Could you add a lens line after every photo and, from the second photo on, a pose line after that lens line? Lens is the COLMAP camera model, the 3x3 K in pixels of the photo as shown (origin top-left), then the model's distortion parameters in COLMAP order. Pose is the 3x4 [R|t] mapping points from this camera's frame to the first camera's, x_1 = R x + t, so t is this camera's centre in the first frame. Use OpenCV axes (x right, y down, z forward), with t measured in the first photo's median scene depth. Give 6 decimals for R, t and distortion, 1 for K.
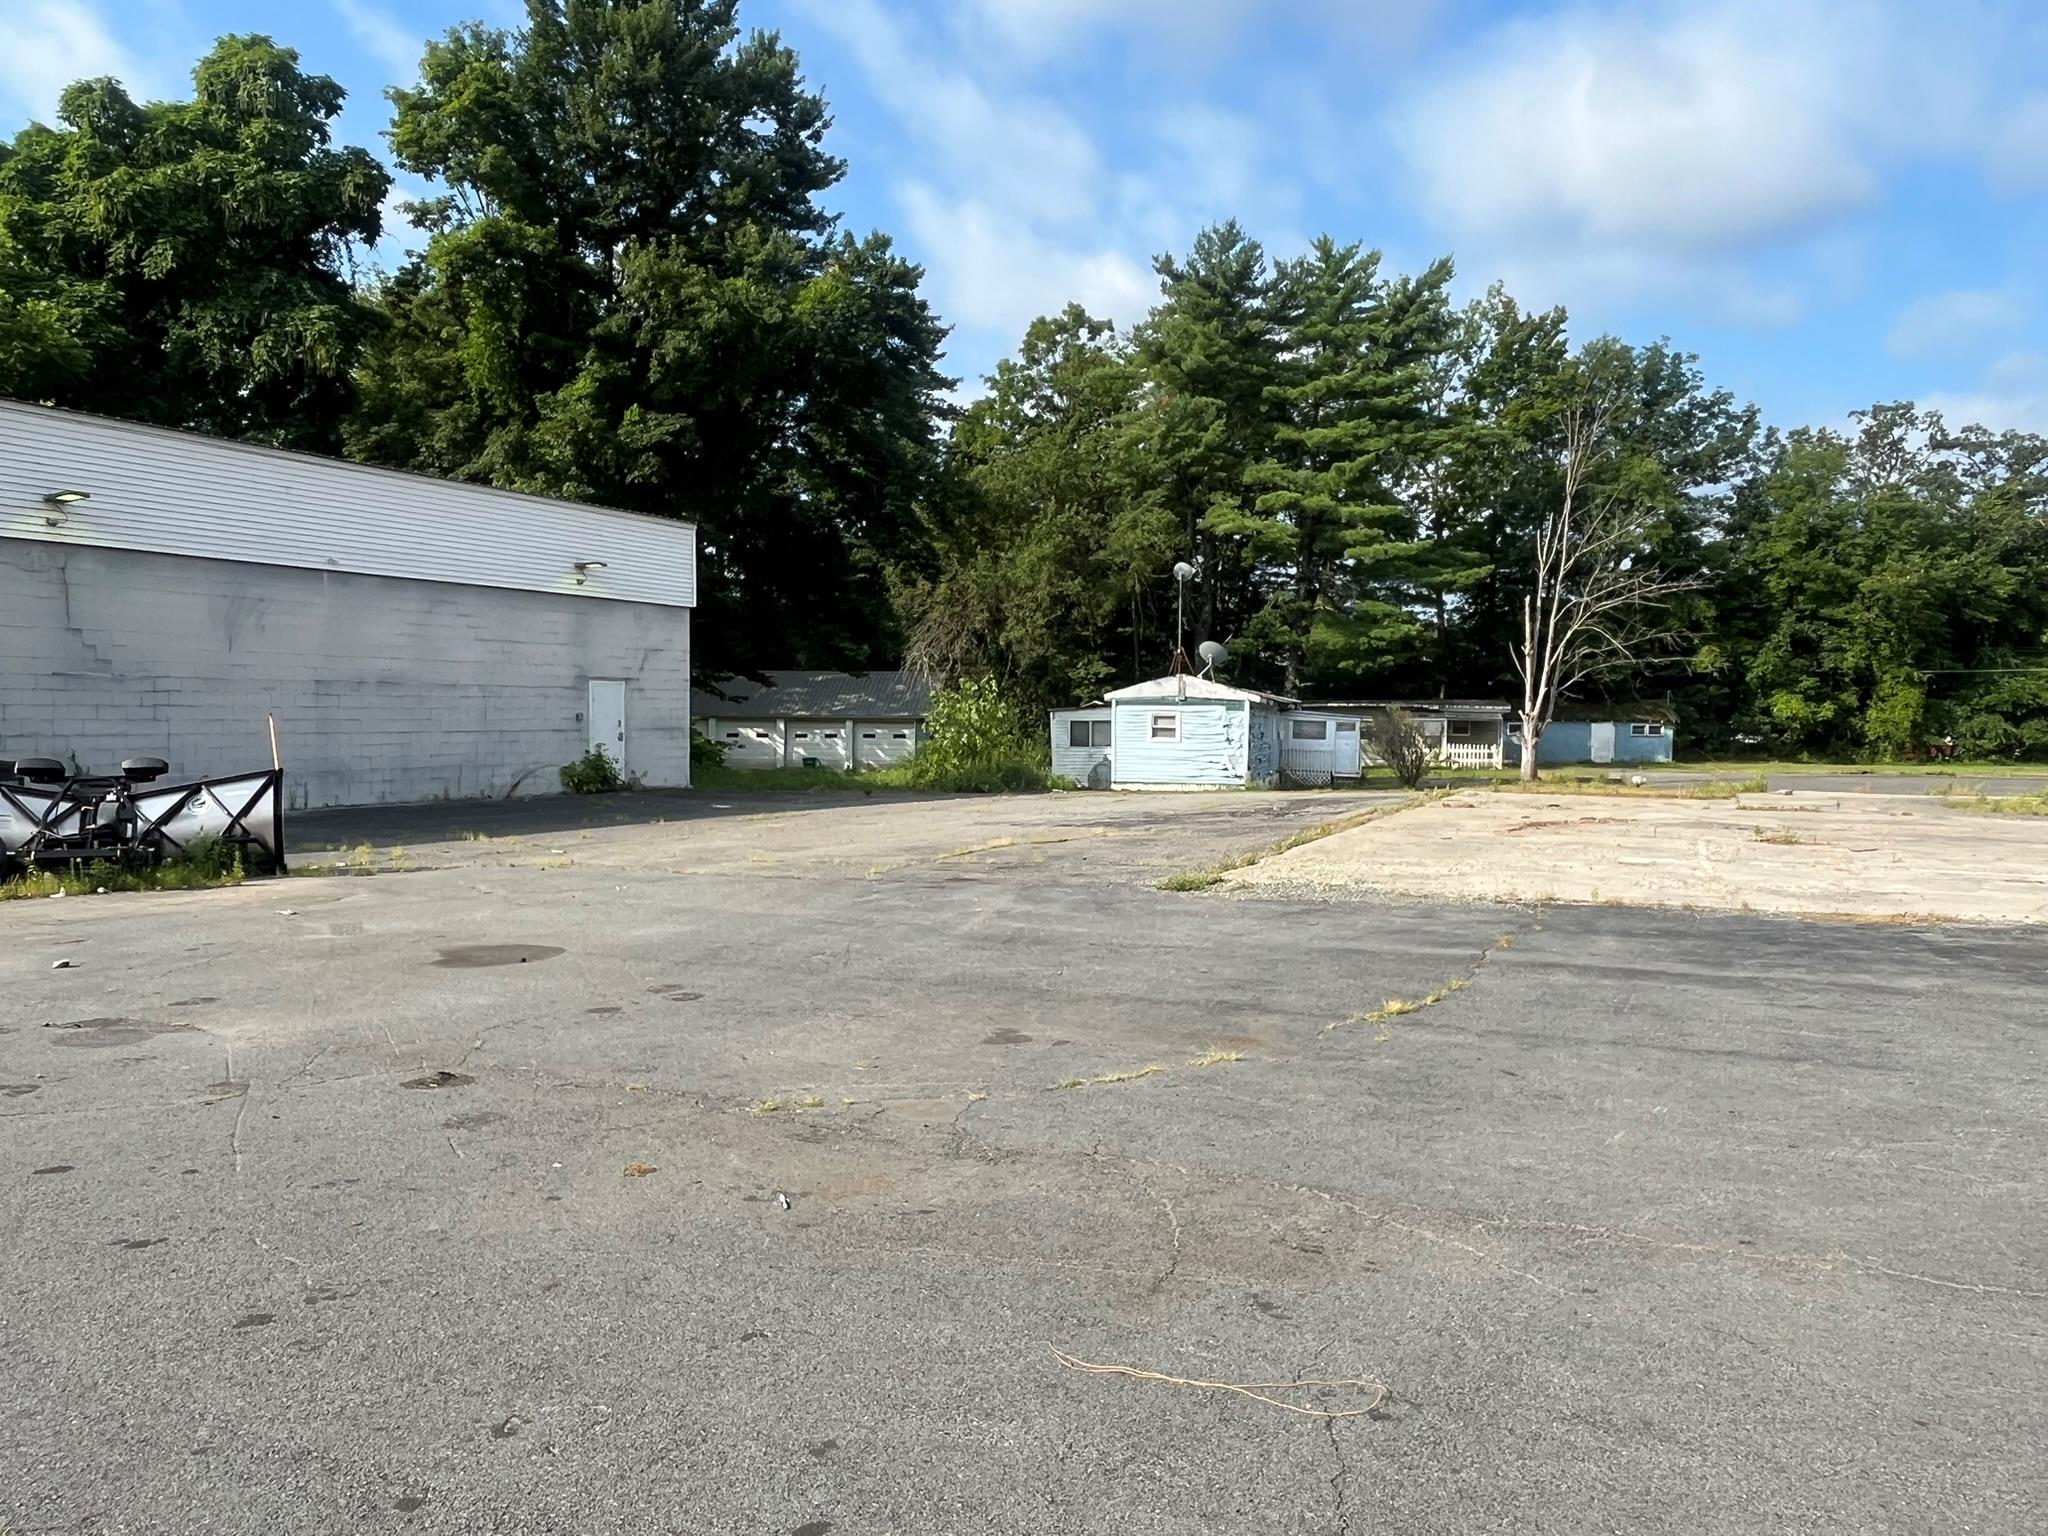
lens RADIAL K [[1483.7, 0, 1031.7], [0, 1483.7, 772.8], [0, 0, 1]] dist [-0.004324, -0.000929]
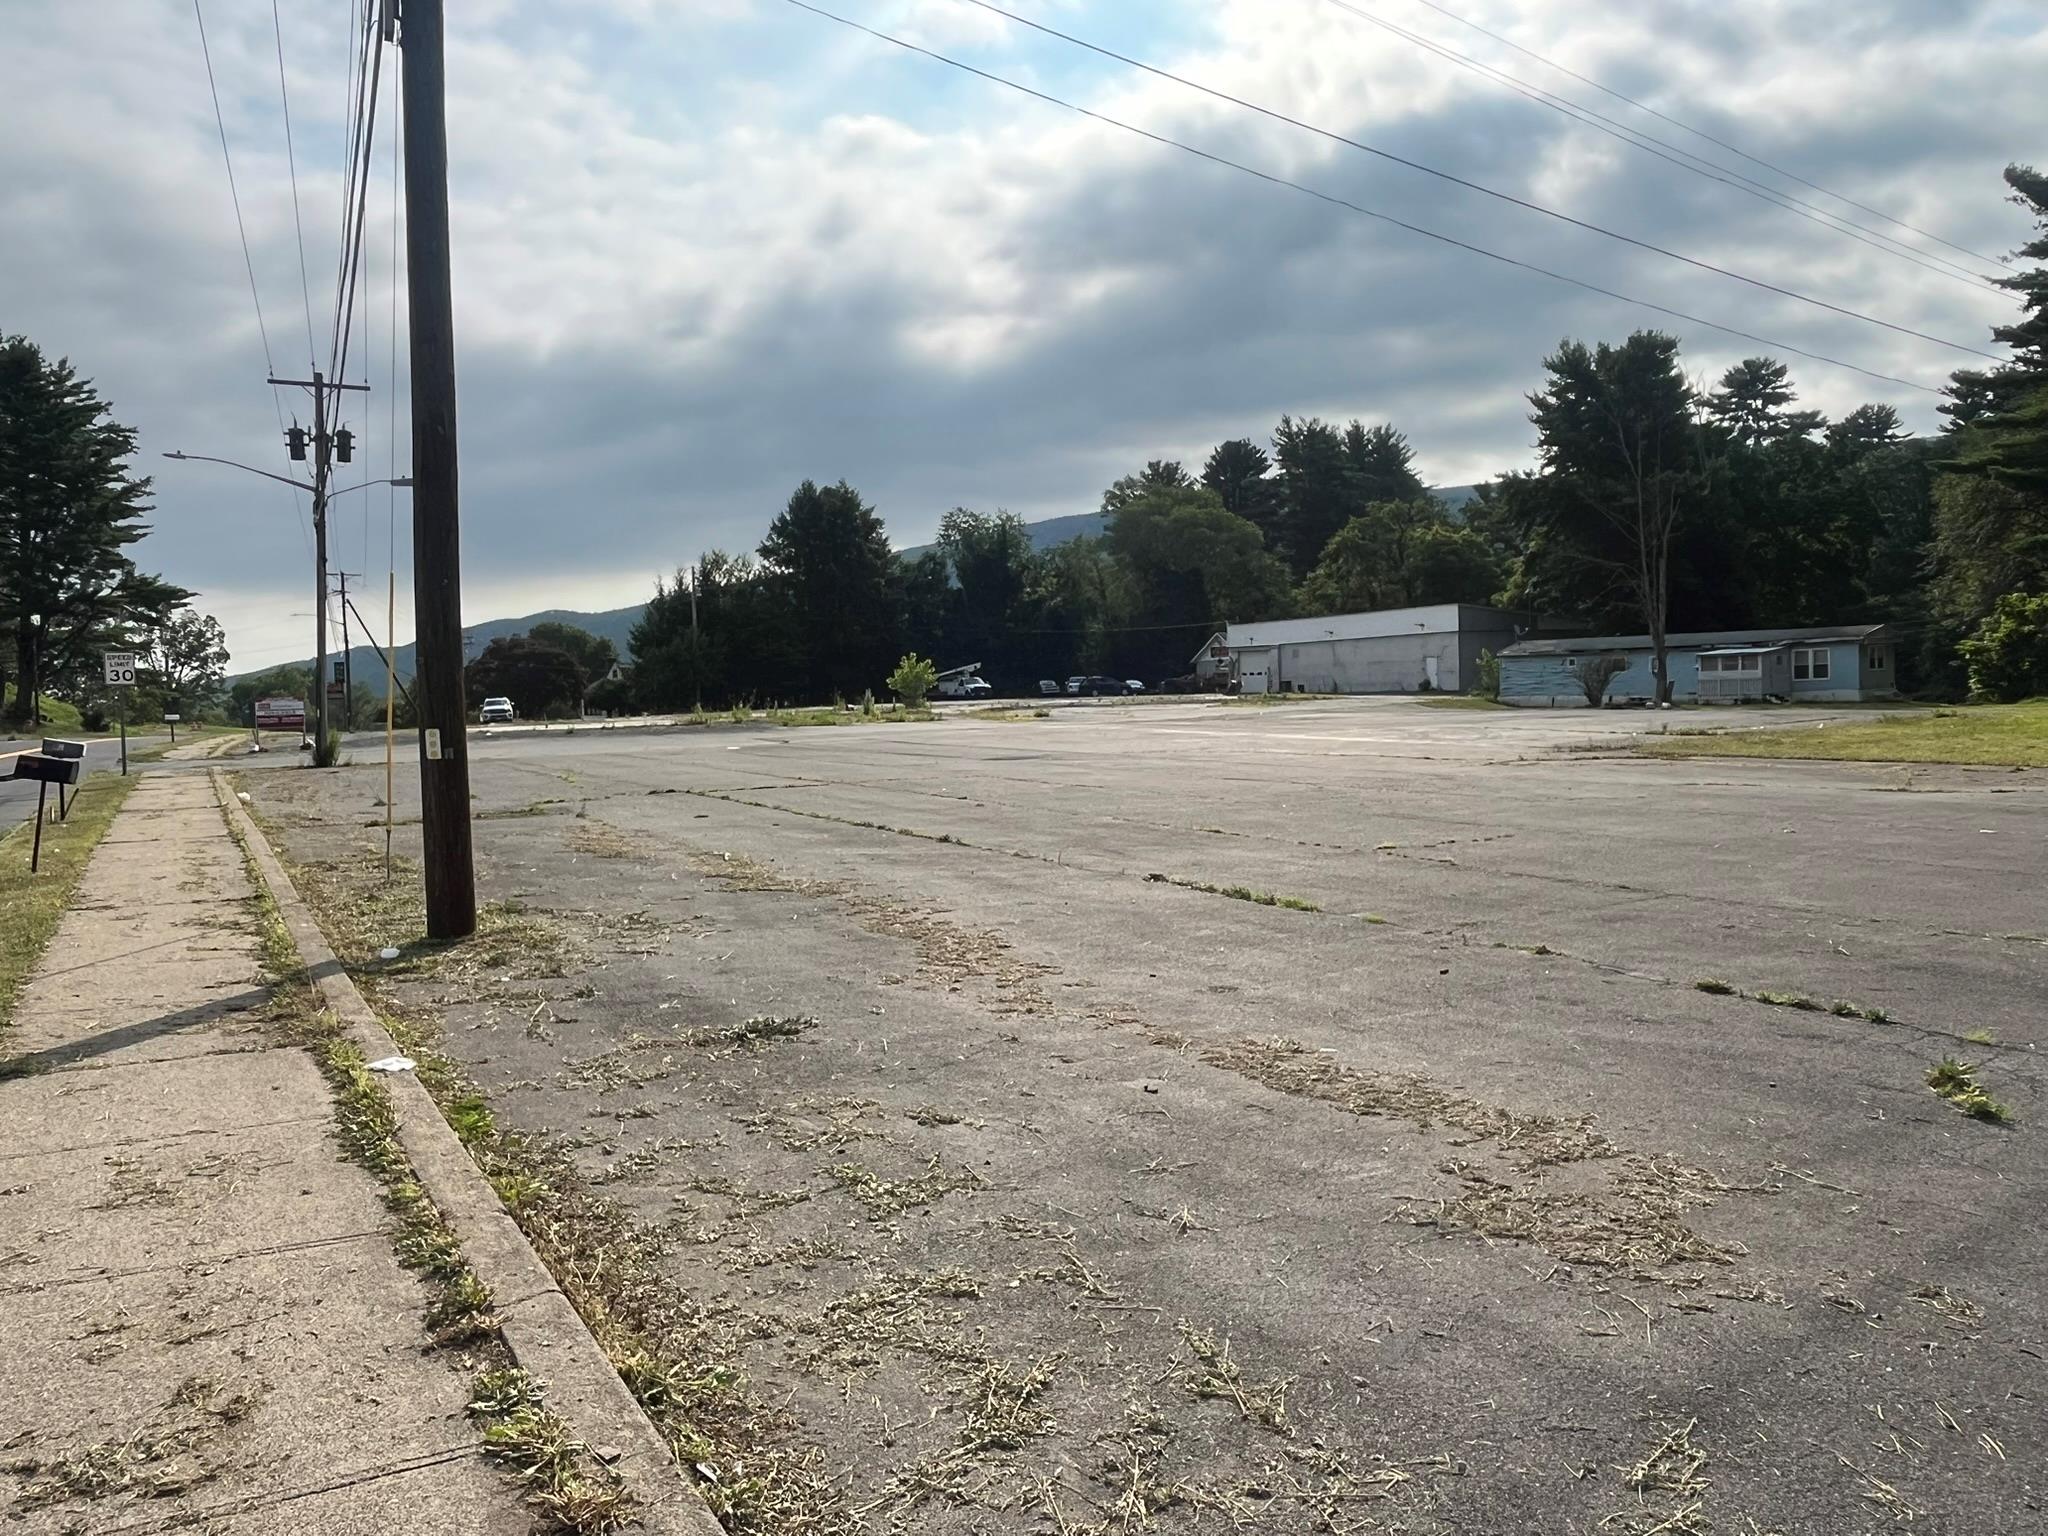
lens RADIAL K [[1483.7, 0, 1015.0], [0, 1483.7, 787.1], [0, 0, 1]] dist [-0.004324, -0.000929]
pose [[-0.628500, 0.064008, -0.775171, 2.338660], [-0.002696, 0.996423, 0.084463, -0.040963], [0.777805, 0.055175, -0.626080, 1.914981]]
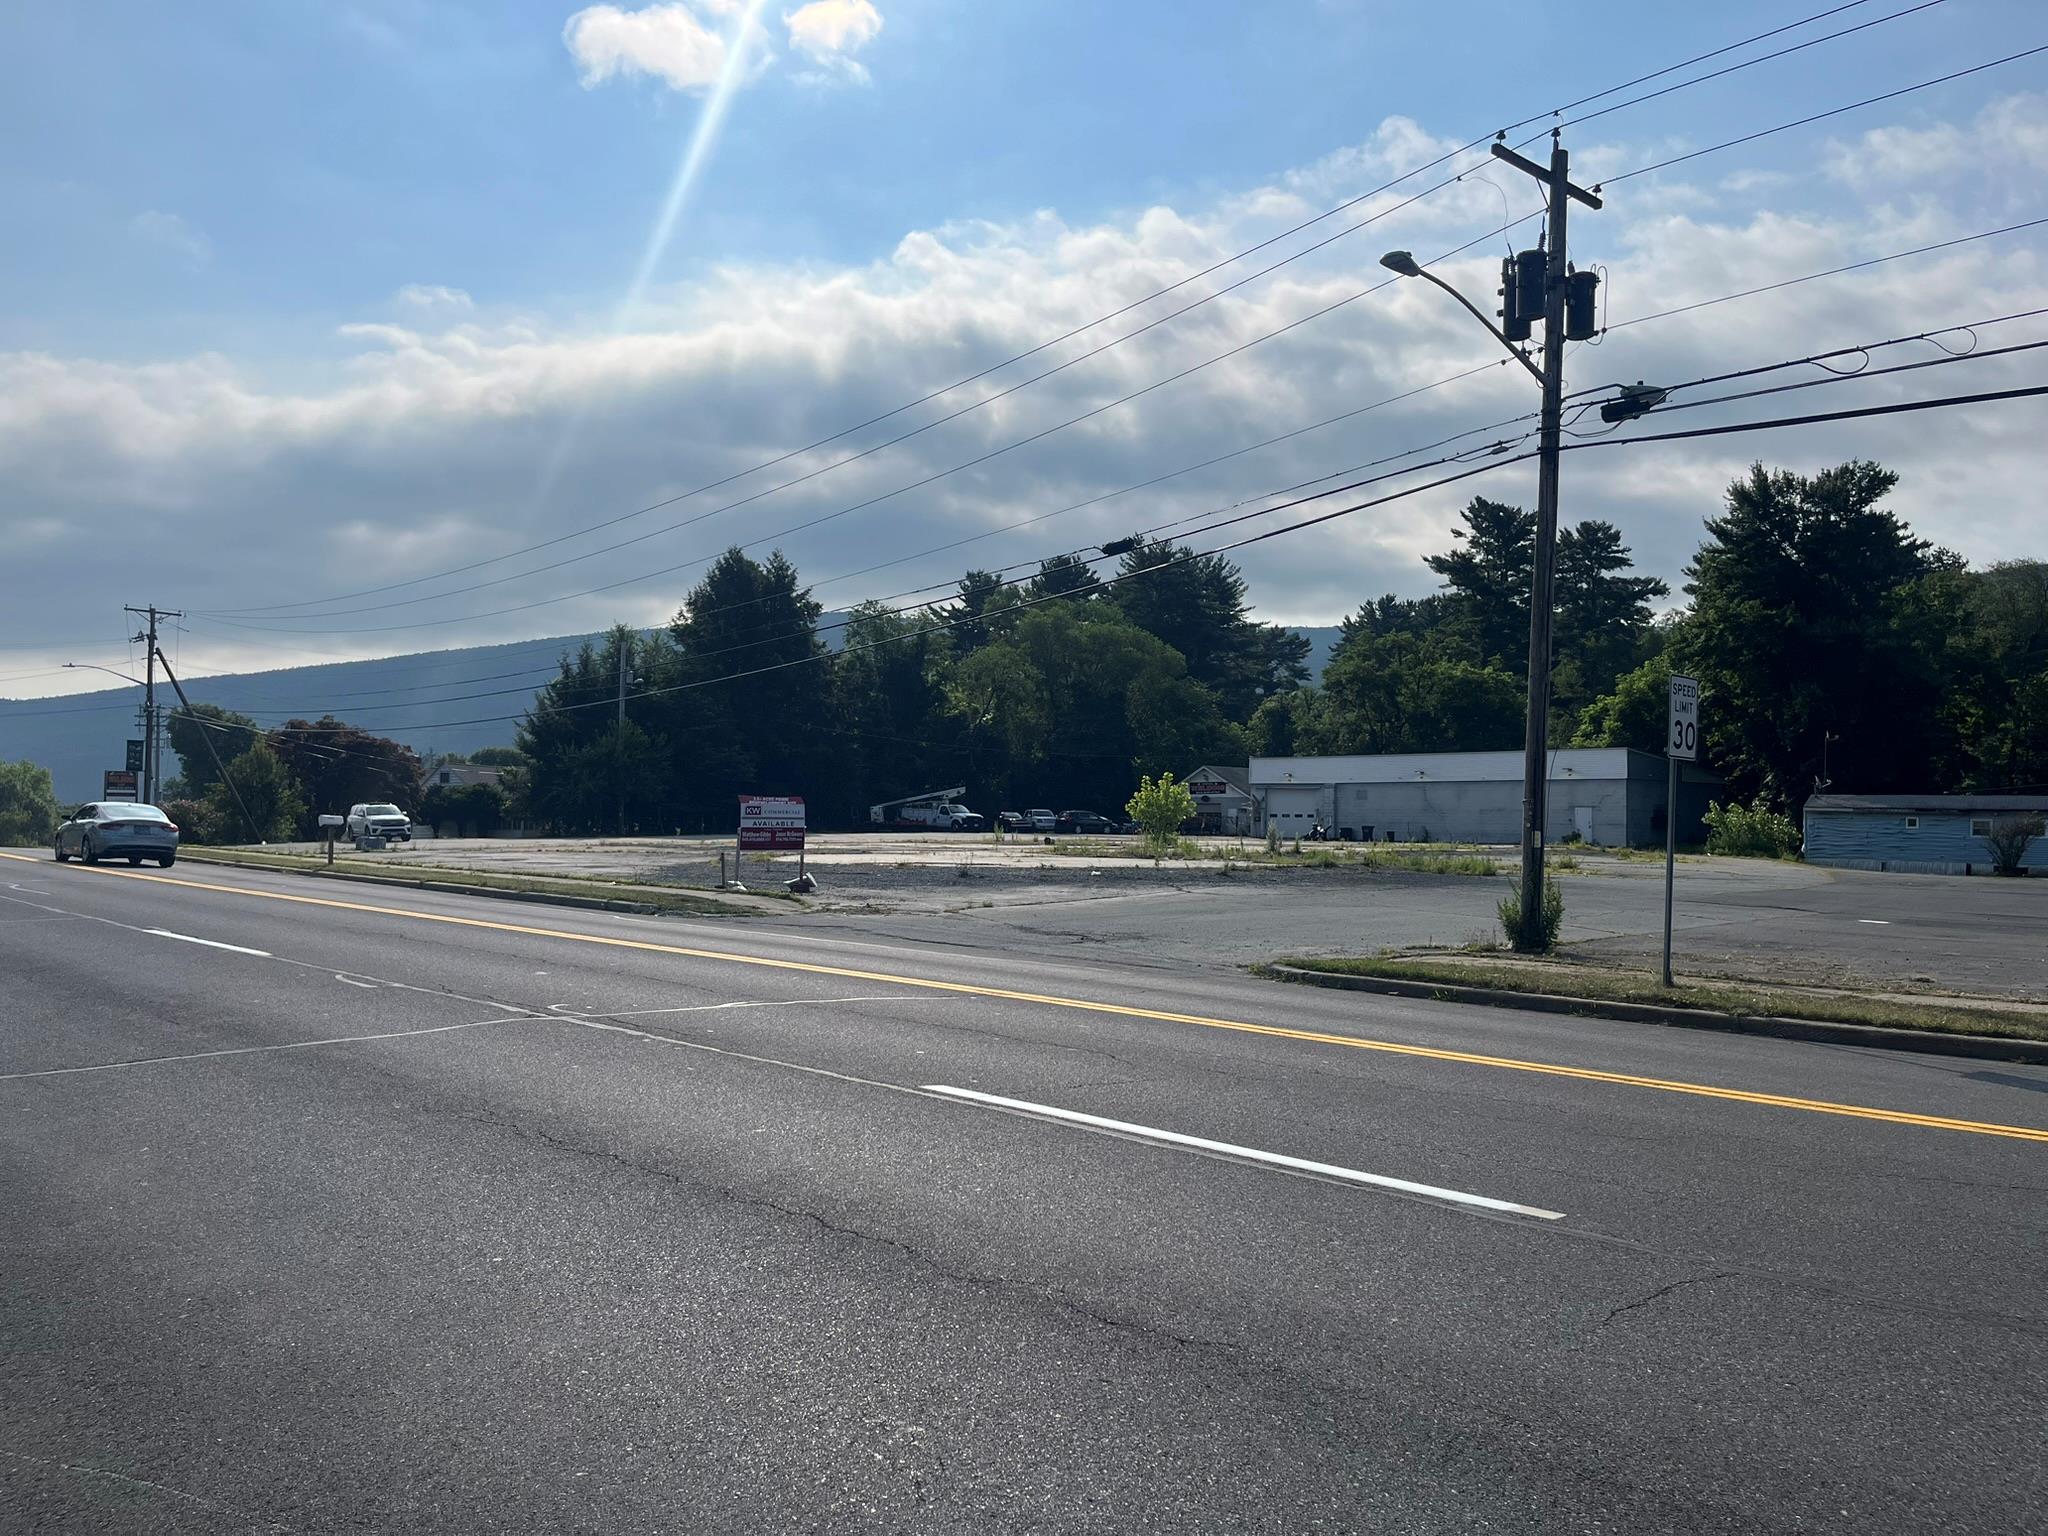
lens RADIAL K [[1548.4, 0, 1006.7], [0, 1548.4, 771.5], [0, 0, 1]] dist [0.064844, -0.069475]
pose [[-0.377904, -0.040228, -0.924970, 2.389907], [-0.049904, 0.998488, -0.023037, -0.004566], [0.924499, 0.037454, -0.379341, 0.898797]]
